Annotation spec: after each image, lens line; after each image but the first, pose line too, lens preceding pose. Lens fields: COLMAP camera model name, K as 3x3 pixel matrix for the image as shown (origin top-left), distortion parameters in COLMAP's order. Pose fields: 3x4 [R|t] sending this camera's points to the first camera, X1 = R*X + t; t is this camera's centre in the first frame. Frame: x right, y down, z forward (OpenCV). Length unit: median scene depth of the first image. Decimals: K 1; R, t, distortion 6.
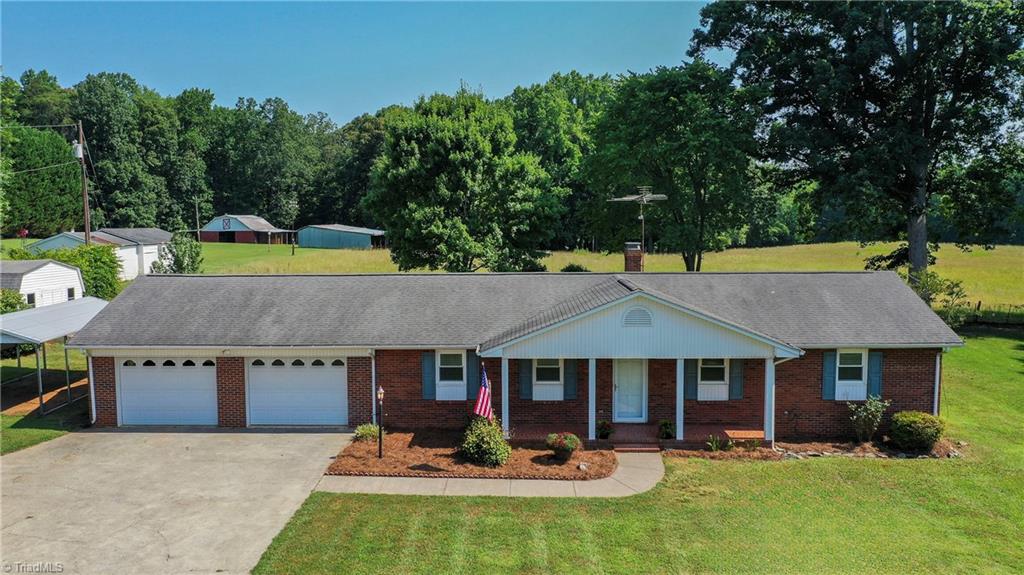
lens RADIAL K [[797.1, 0, 512.0], [0, 797.1, 287.5], [0, 0, 1]] dist [0.003970, 0.005709]
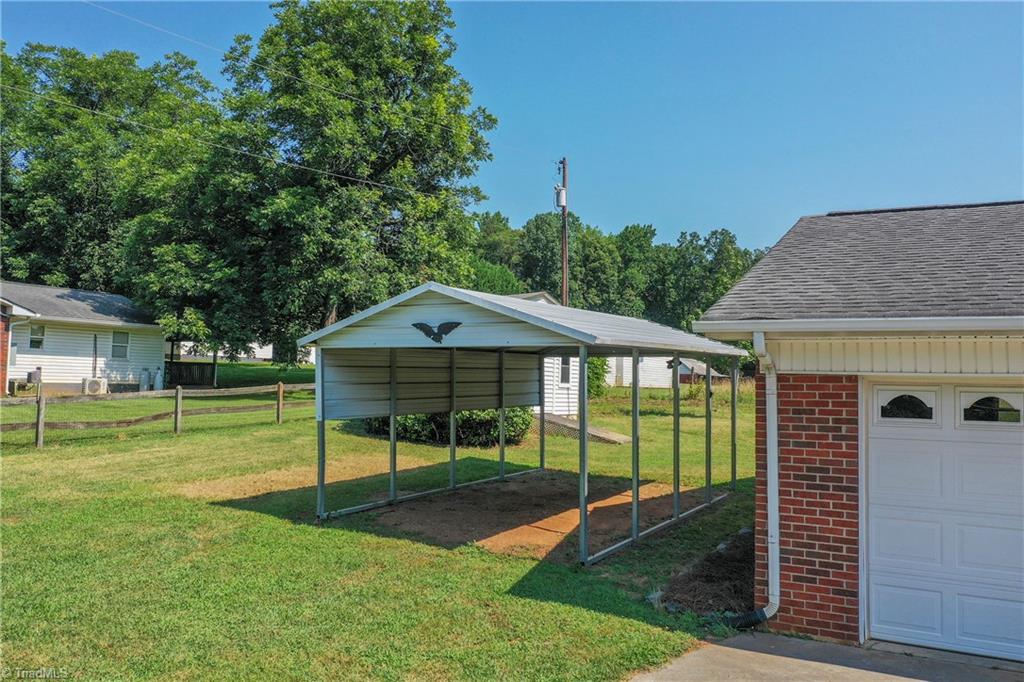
lens RADIAL K [[823.8, 0, 512.0], [0, 823.8, 341.0], [0, 0, 1]] dist [-0.011308, -0.004427]
pose [[0.883480, -0.003033, -0.468459, -0.082745], [-0.065447, 0.989374, -0.129833, 0.020832], [0.463874, 0.145364, 0.873894, 0.122607]]
